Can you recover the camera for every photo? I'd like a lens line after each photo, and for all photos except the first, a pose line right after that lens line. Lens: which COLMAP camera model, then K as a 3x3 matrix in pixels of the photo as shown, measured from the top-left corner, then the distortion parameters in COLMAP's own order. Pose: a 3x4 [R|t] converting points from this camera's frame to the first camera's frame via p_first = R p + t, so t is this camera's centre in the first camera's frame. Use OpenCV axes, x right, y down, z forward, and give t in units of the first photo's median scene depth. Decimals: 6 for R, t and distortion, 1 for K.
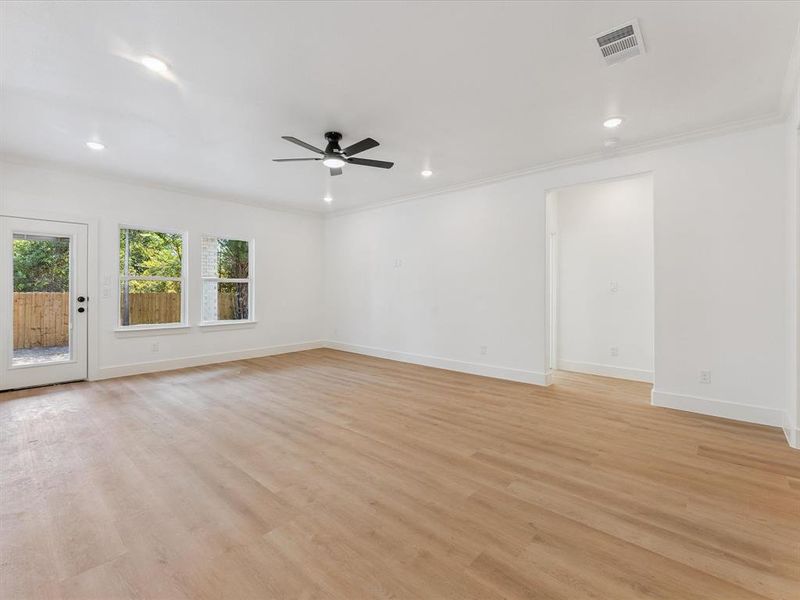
lens RADIAL K [[363.5, 0, 403.9], [0, 363.5, 289.8], [0, 0, 1]] dist [-0.000888, -0.000173]
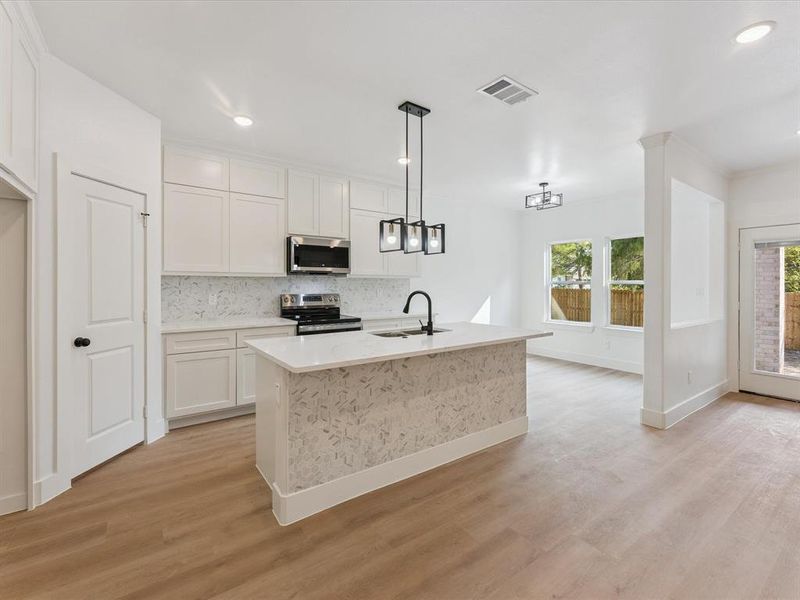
lens RADIAL K [[364.9, 0, 400.7], [0, 364.9, 285.5], [0, 0, 1]] dist [-0.000683, -0.000210]
pose [[-0.220176, 0.001814, -0.975458, 0.195204], [-0.005418, 0.999981, 0.003083, -0.037315], [0.975445, 0.005964, -0.220162, 0.282480]]
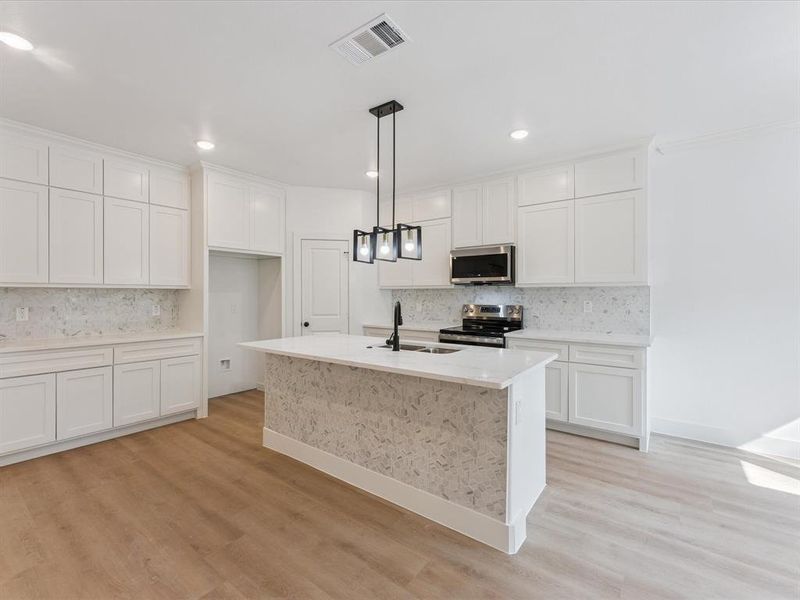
lens RADIAL K [[358.1, 0, 400.0], [0, 358.1, 300.0], [0, 0, 1]] dist [-0.000099, -0.000187]
pose [[-0.996654, -0.002072, -0.081709, -0.574776], [-0.003308, 0.999882, 0.014990, -0.036335], [0.081668, 0.015210, -0.996544, 0.885640]]
